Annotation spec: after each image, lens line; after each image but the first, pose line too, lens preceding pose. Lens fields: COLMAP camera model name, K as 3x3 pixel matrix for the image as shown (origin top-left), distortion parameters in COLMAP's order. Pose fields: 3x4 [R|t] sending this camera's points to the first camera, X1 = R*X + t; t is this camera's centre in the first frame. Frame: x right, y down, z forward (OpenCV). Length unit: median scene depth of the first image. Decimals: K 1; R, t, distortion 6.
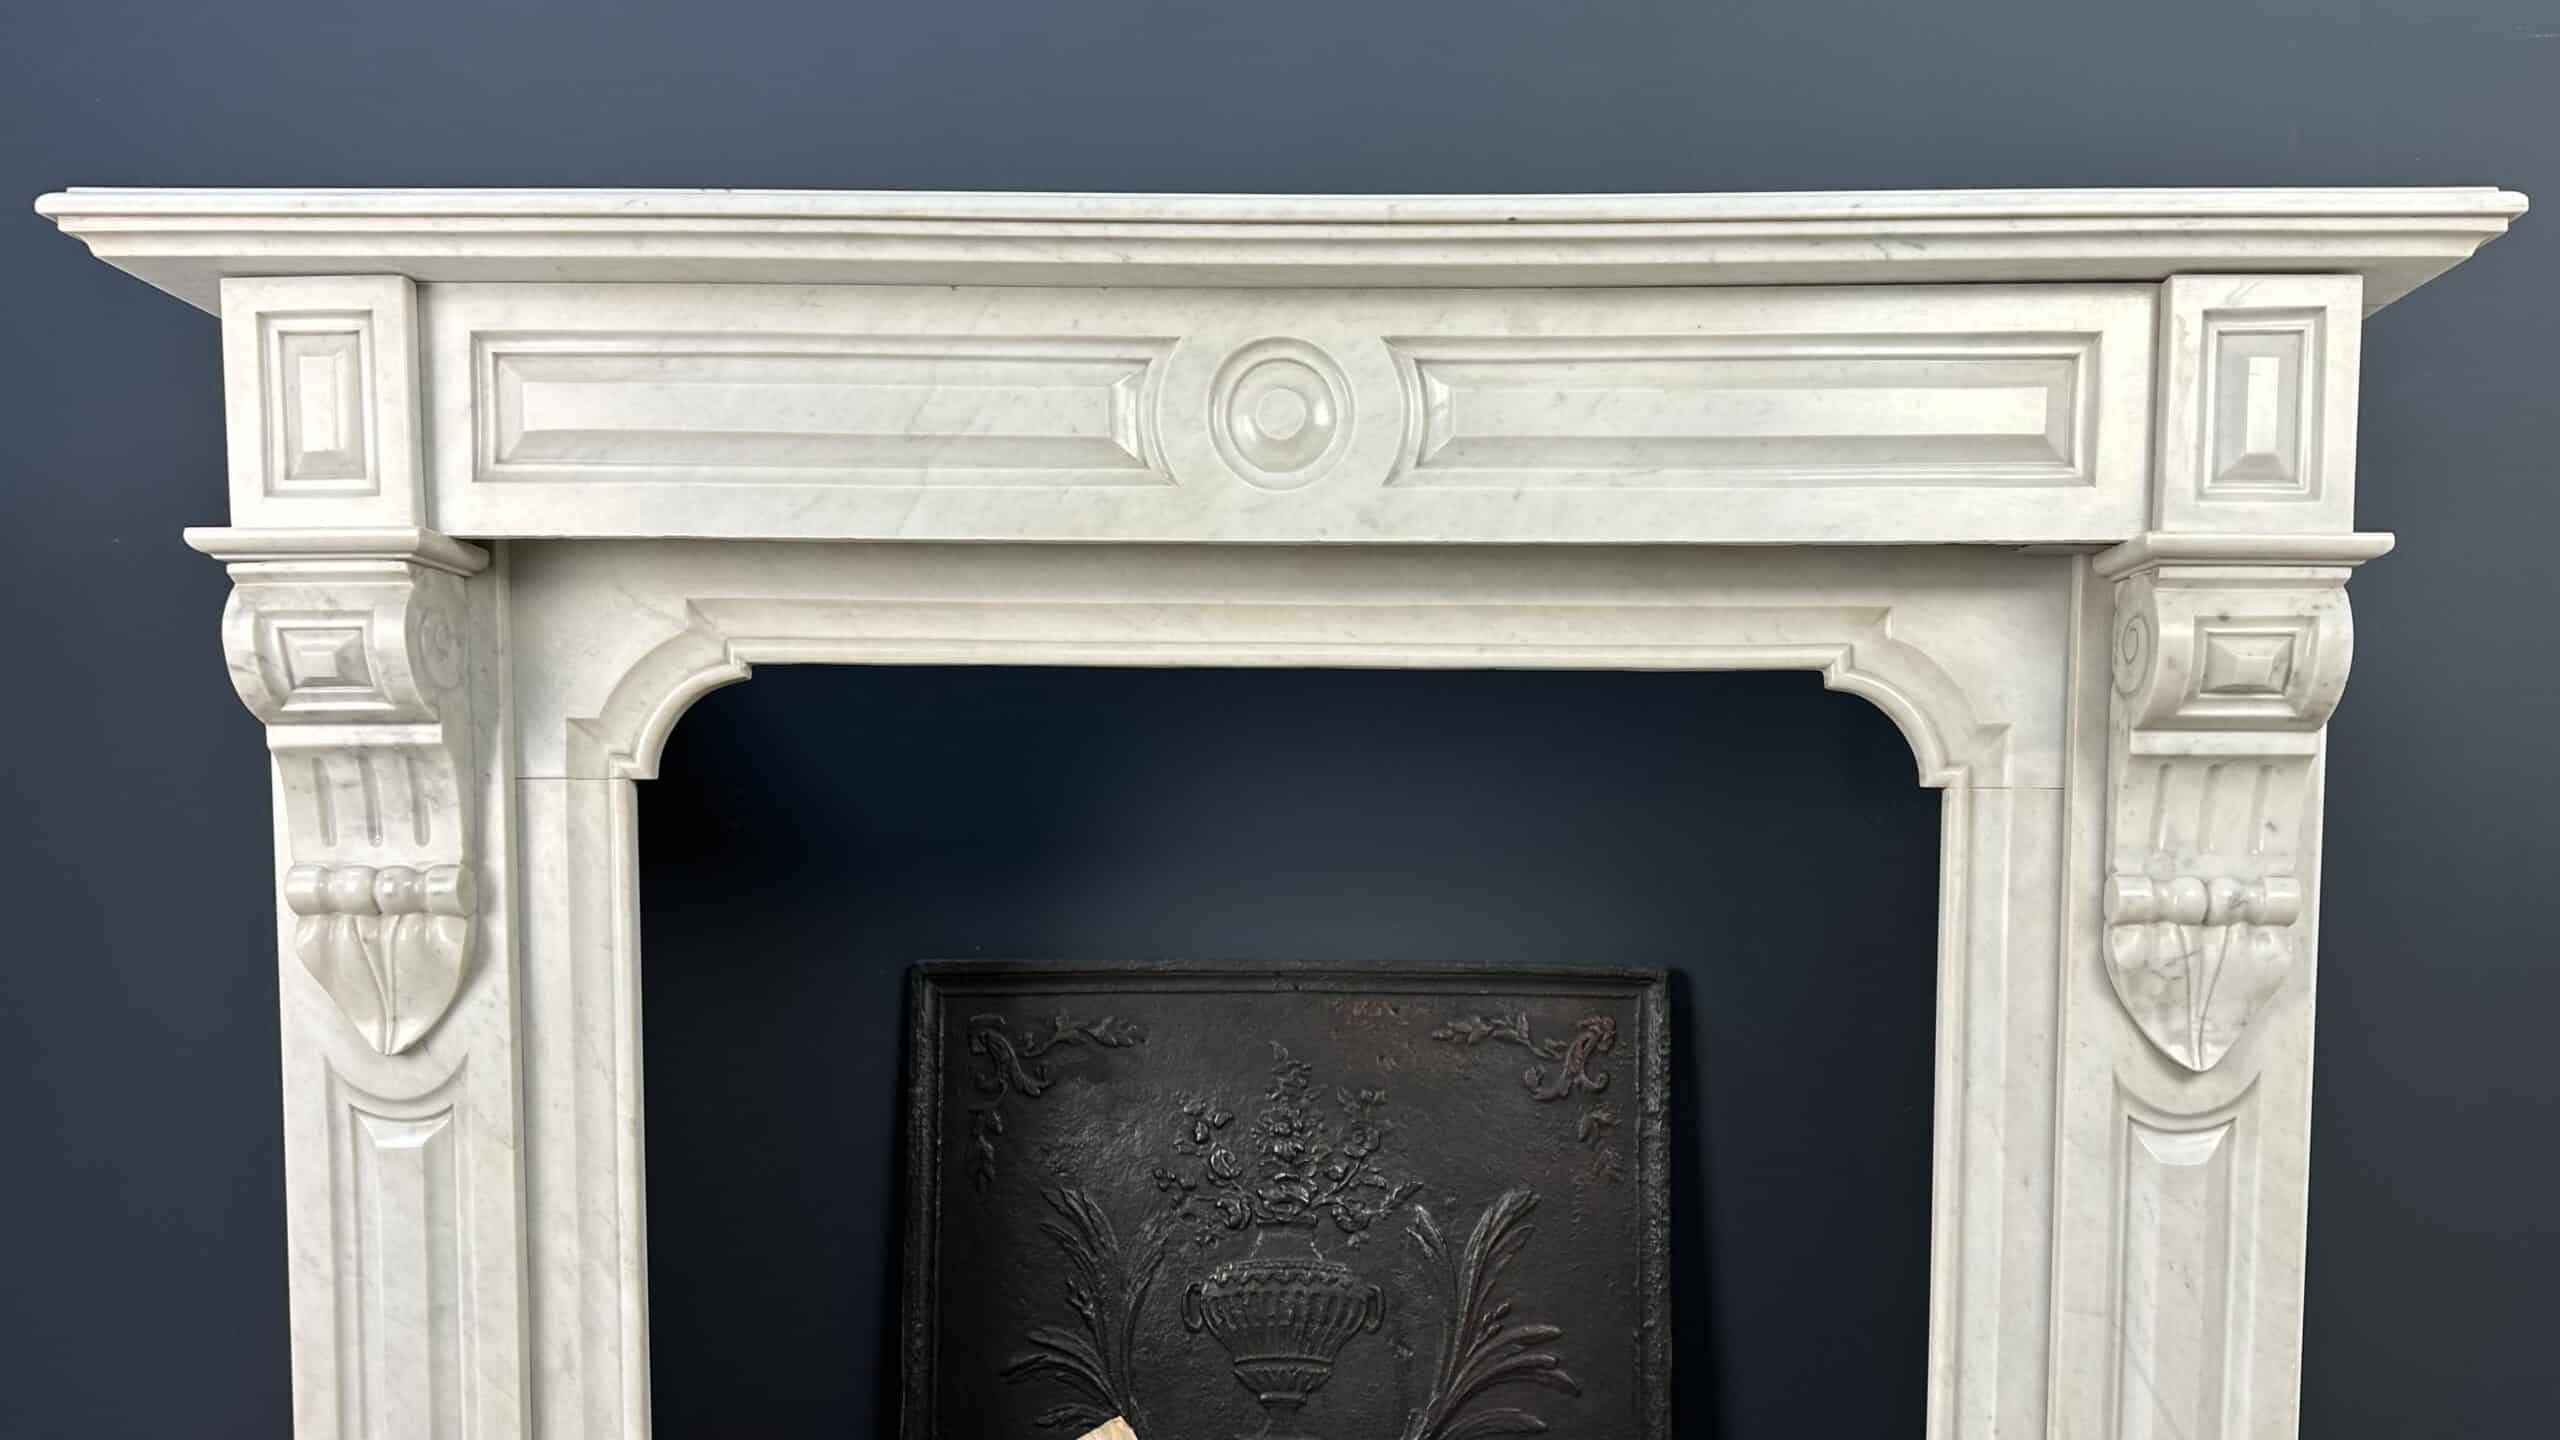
lens RADIAL K [[2028.6, 0, 1345.6], [0, 2028.6, 1003.1], [0, 0, 1]] dist [0.043739, -0.005110]
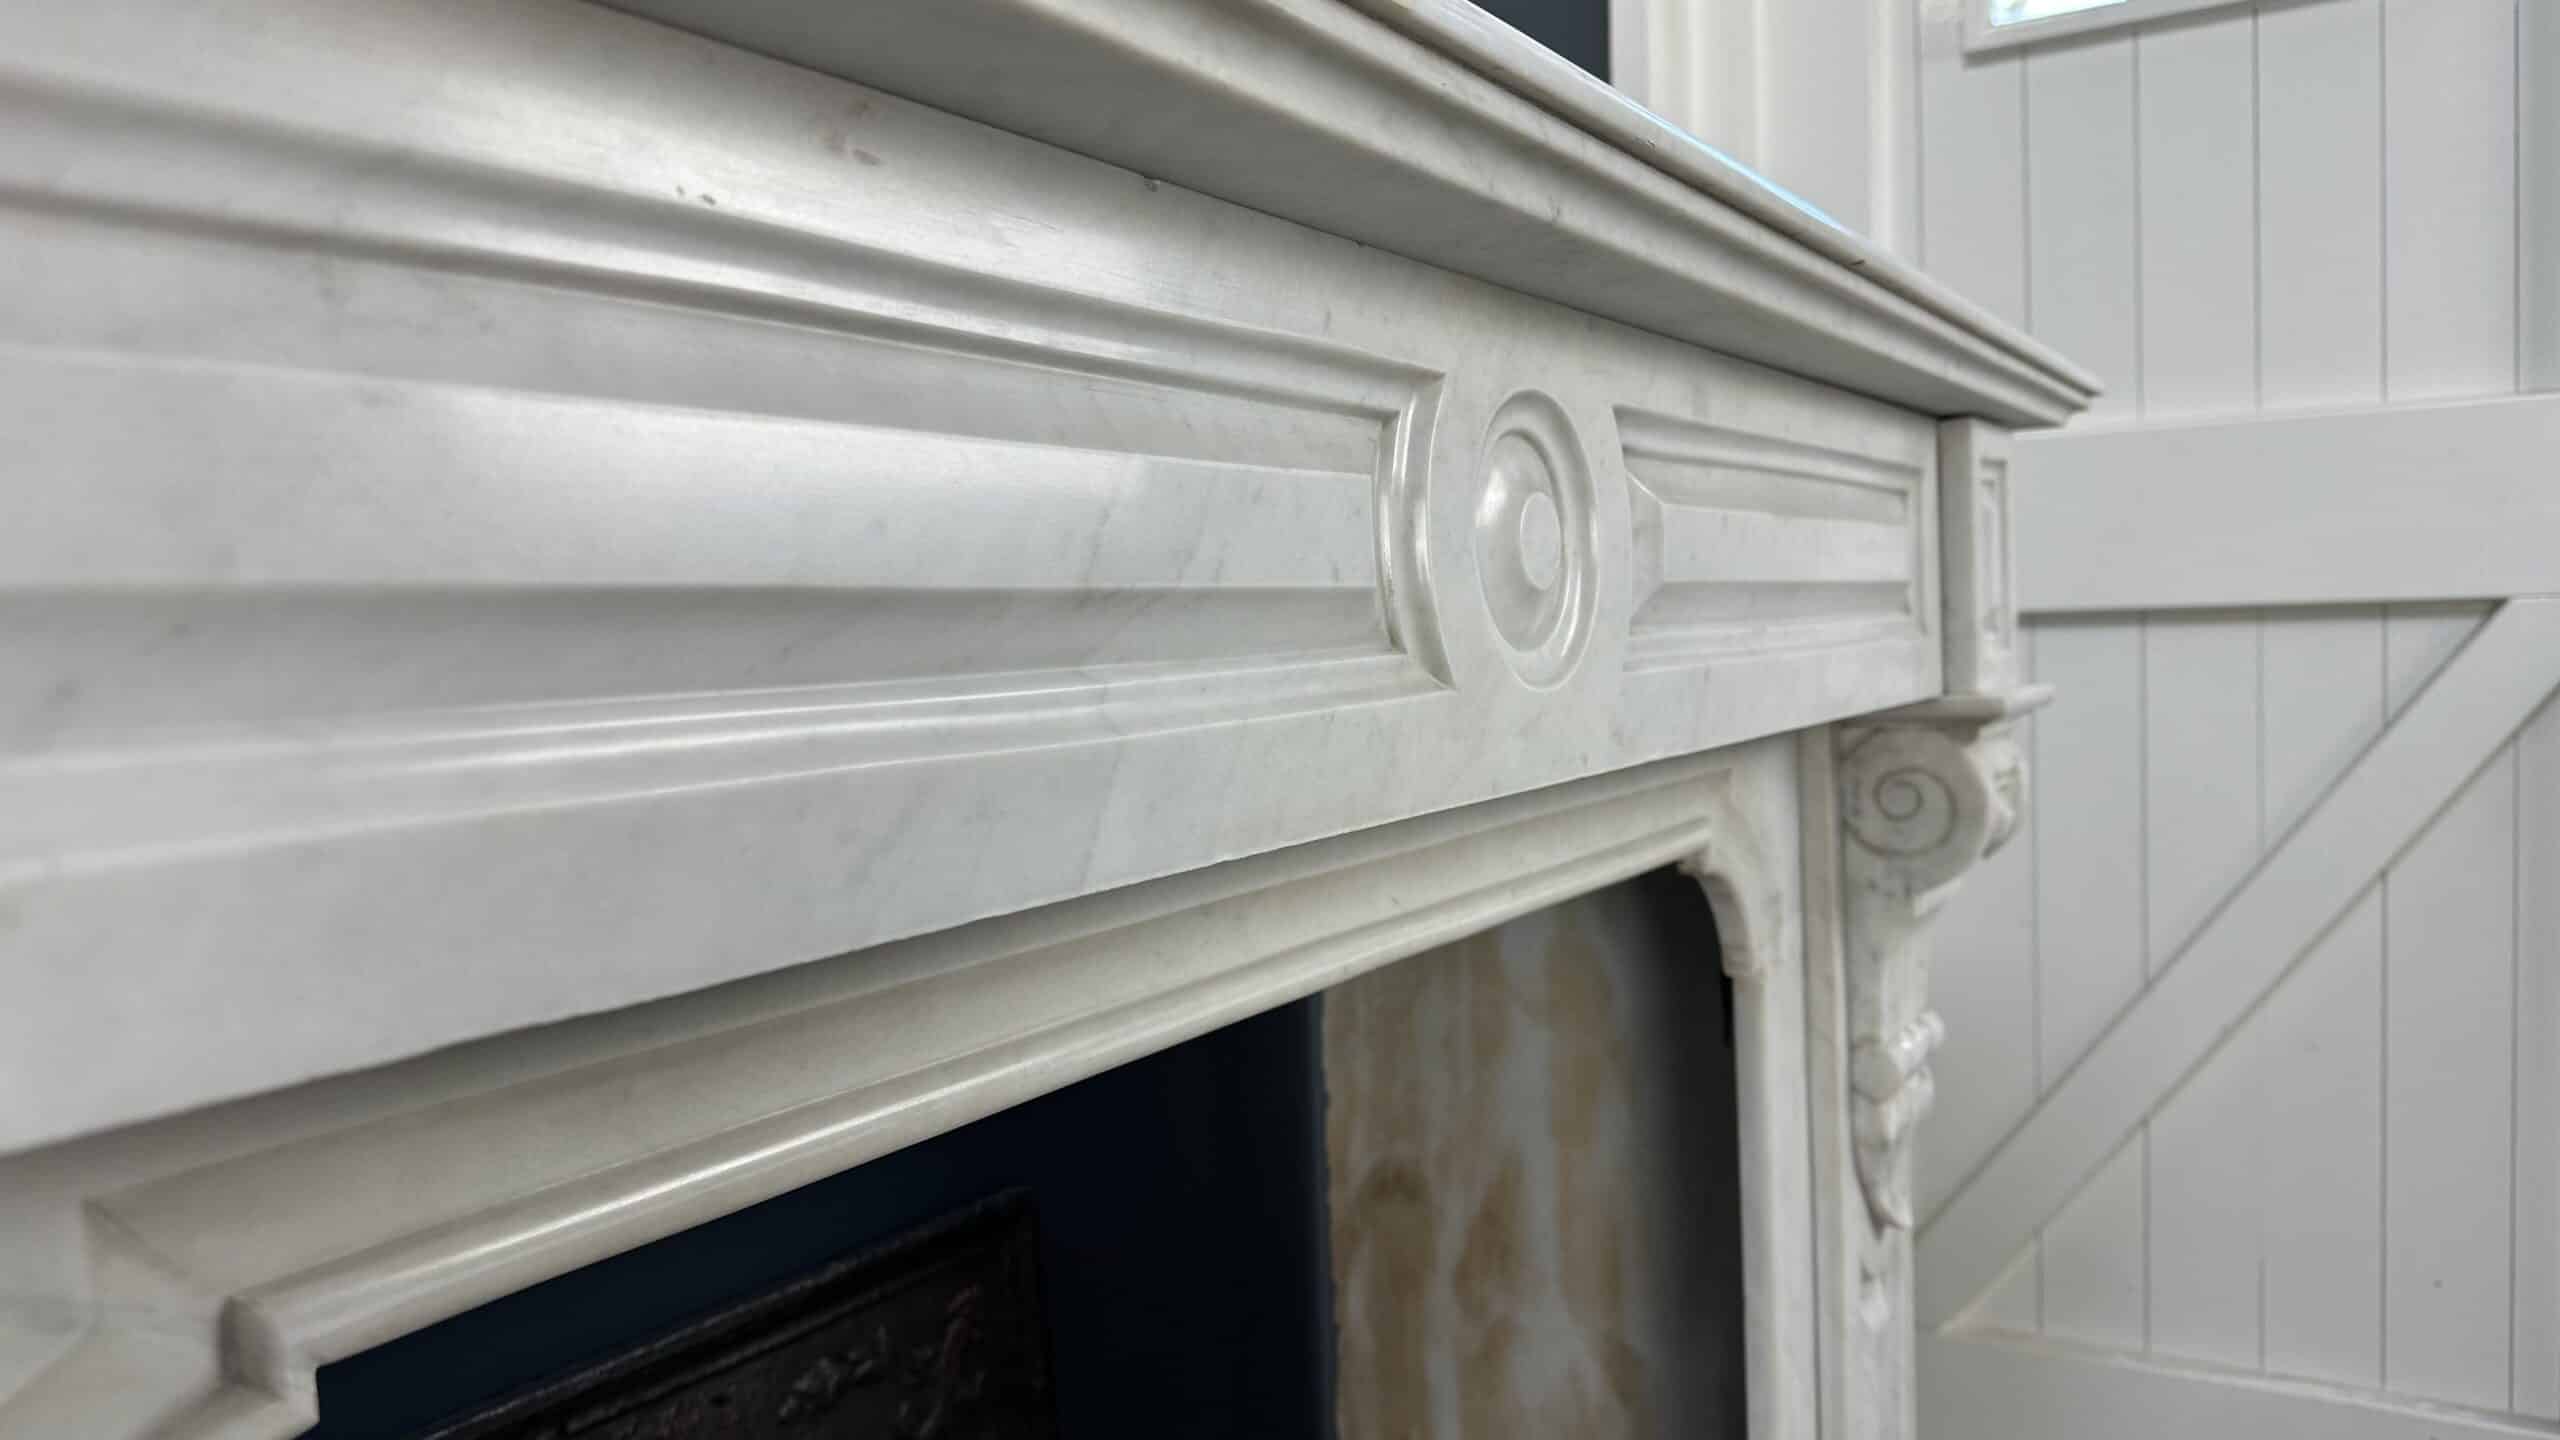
lens RADIAL K [[1785.3, 0, 1280.0], [0, 1785.3, 720.0], [0, 0, 1]] dist [0.164168, -0.292581]
pose [[0.516397, -0.072449, 0.853279, -0.427977], [0.098407, 0.994834, 0.024913, -0.247892], [-0.850676, 0.071104, 0.520859, 0.779027]]
